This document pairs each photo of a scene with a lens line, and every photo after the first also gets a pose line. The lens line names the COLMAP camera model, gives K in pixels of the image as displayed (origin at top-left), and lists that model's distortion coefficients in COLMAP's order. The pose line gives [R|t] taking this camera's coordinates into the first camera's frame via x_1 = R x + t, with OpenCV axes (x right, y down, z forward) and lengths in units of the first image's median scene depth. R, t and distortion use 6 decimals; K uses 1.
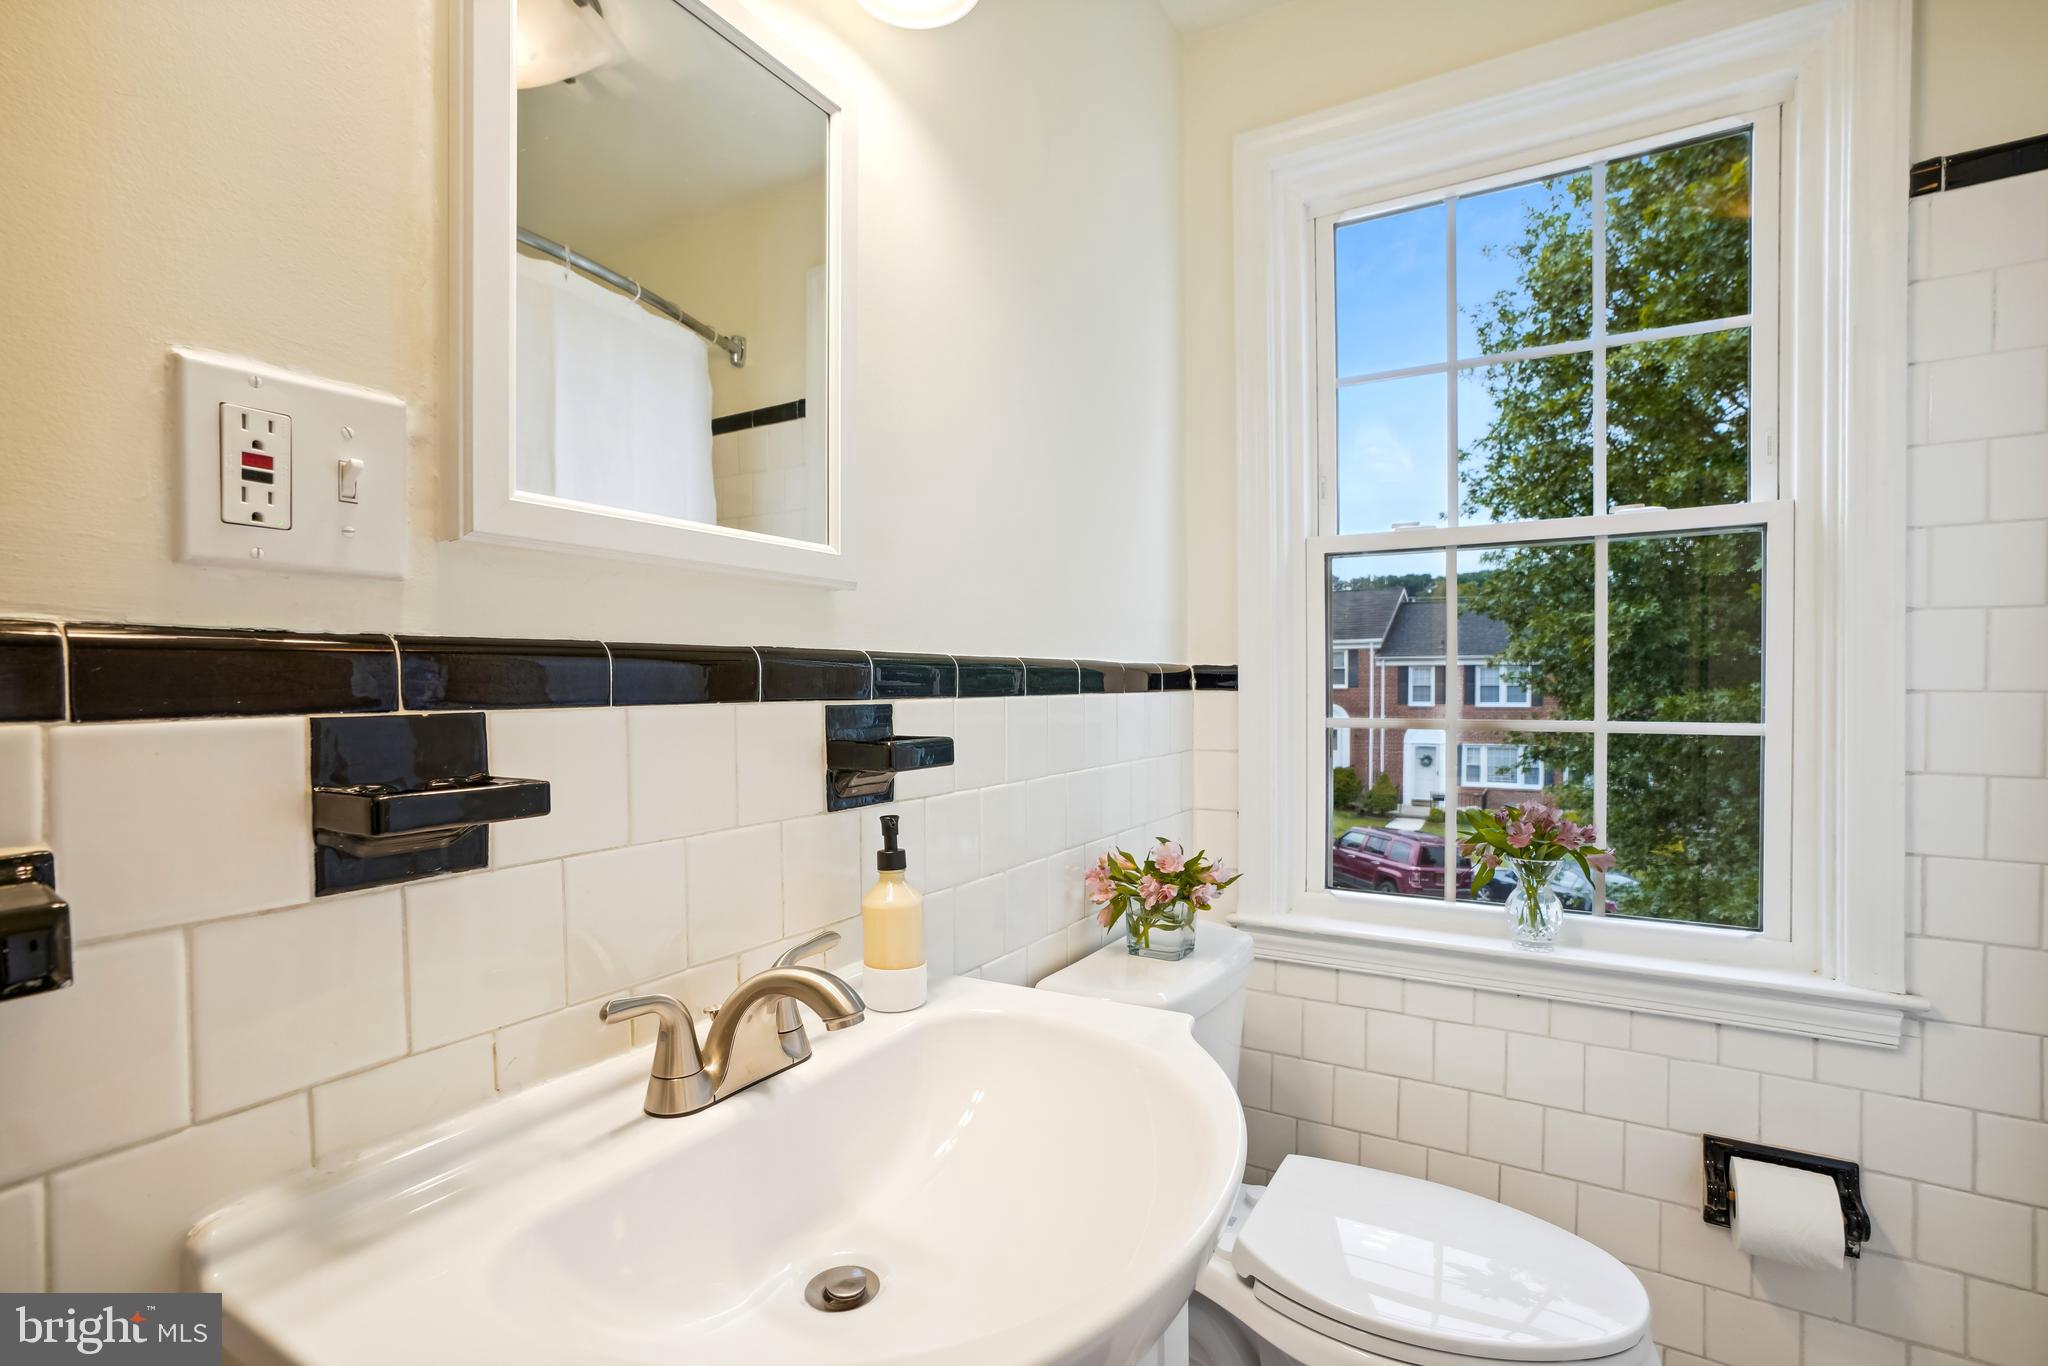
lens RADIAL K [[946.7, 0, 1031.5], [0, 946.7, 696.7], [0, 0, 1]] dist [0.014960, 0.003693]
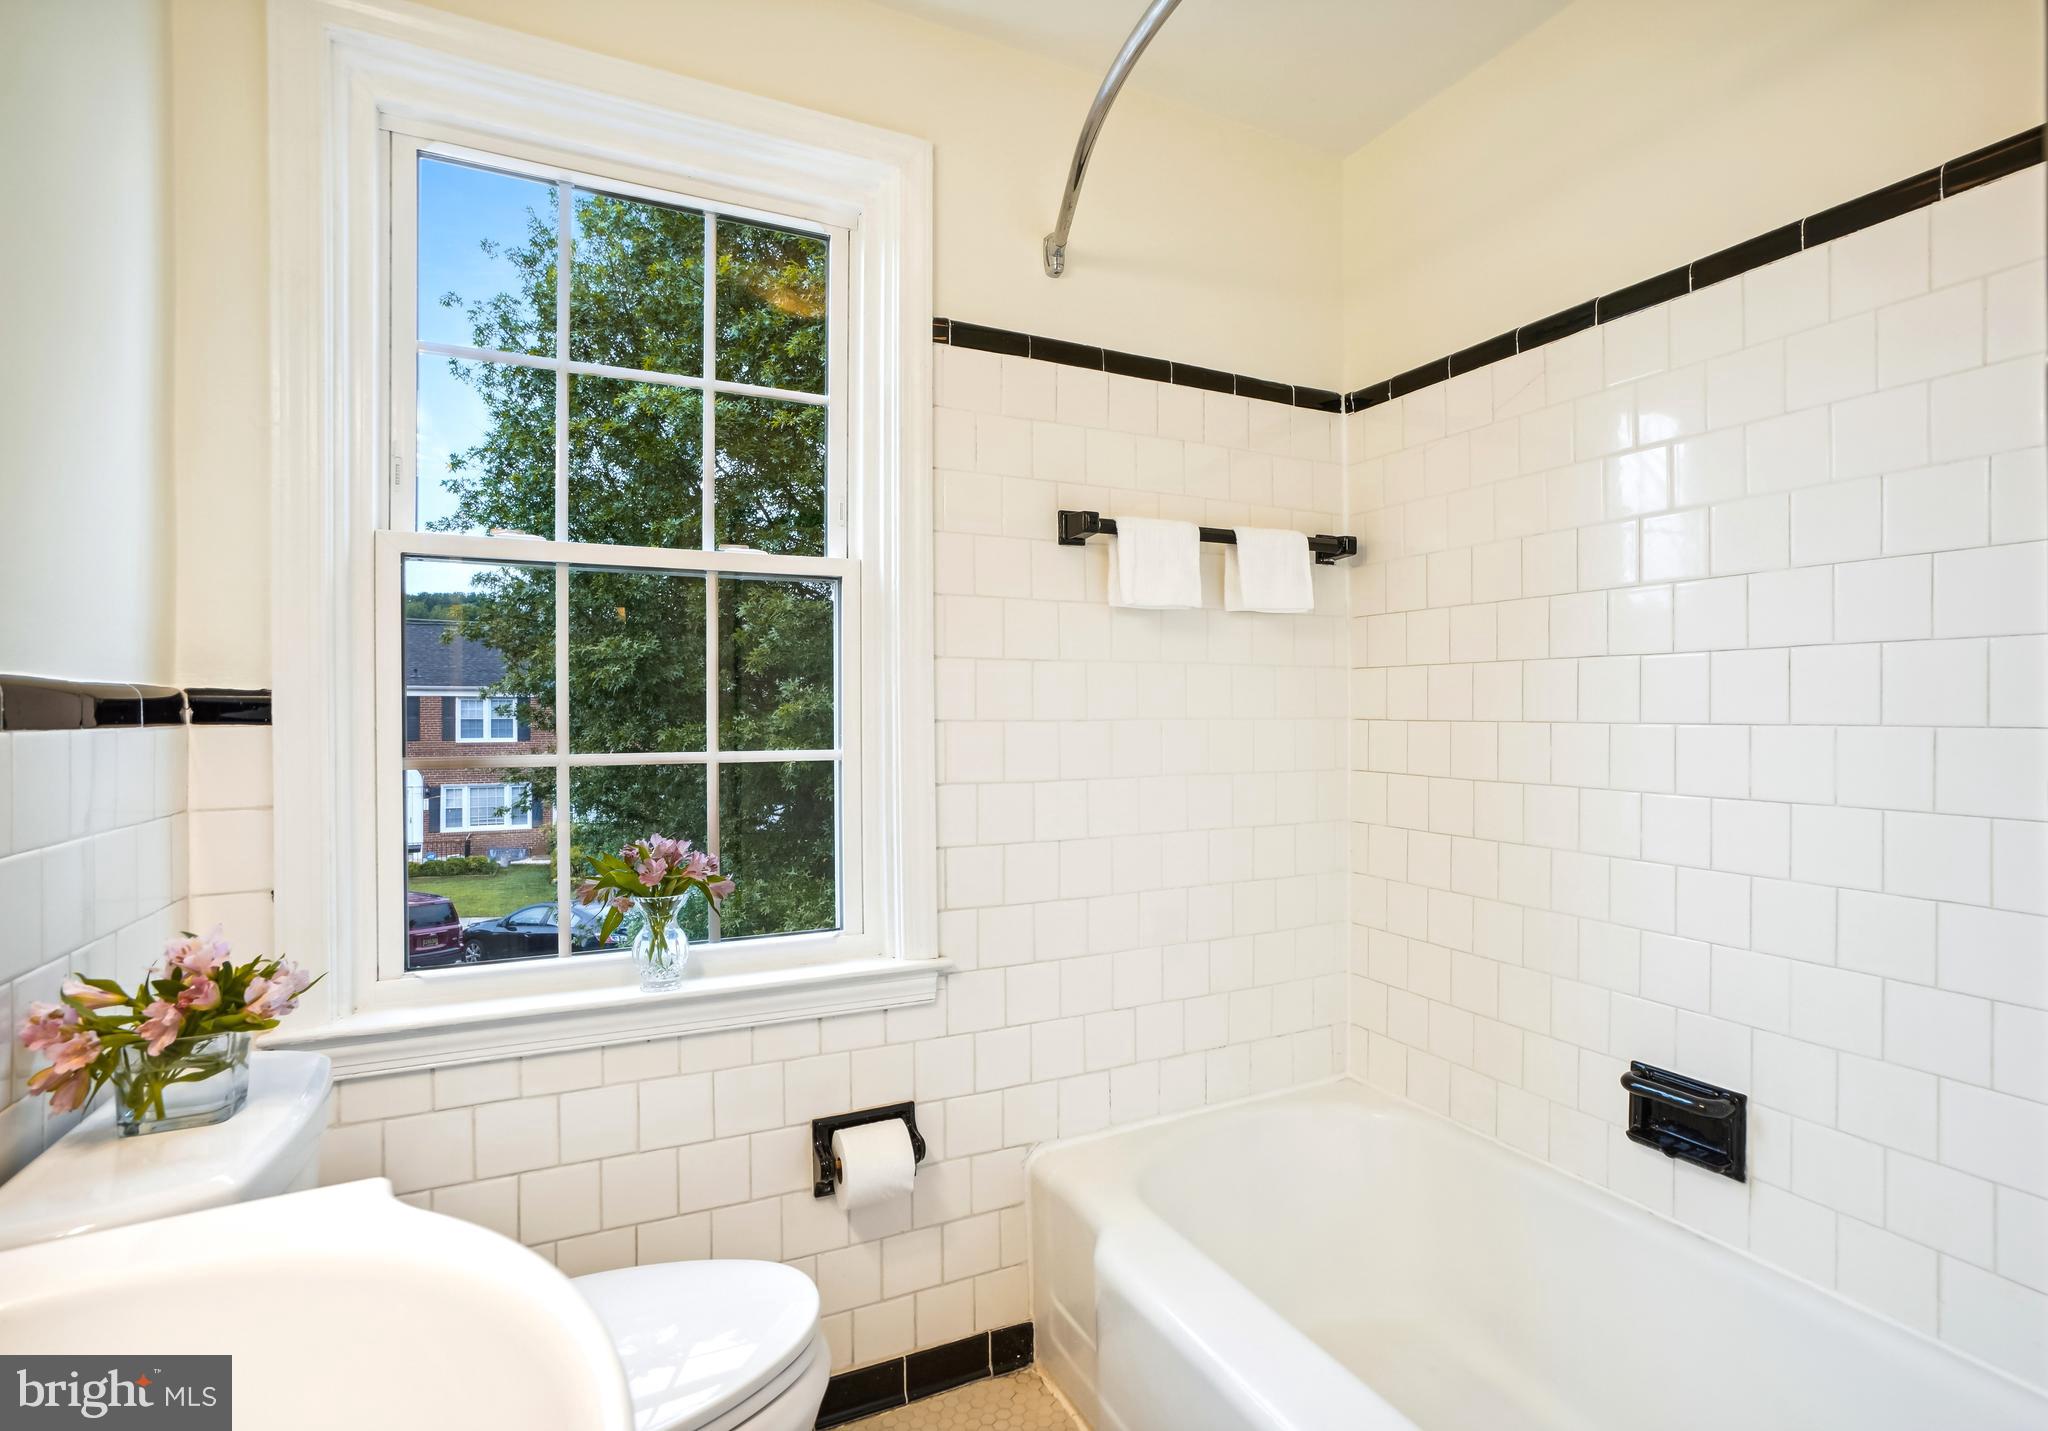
lens RADIAL K [[1015.6, 0, 1028.8], [0, 1015.6, 711.5], [0, 0, 1]] dist [-0.007570, 0.007425]
pose [[0.572791, 0.003950, 0.819692, -0.103148], [0.012199, 0.999837, -0.013343, 0.001112], [-0.819611, 0.017642, 0.572649, 0.094518]]
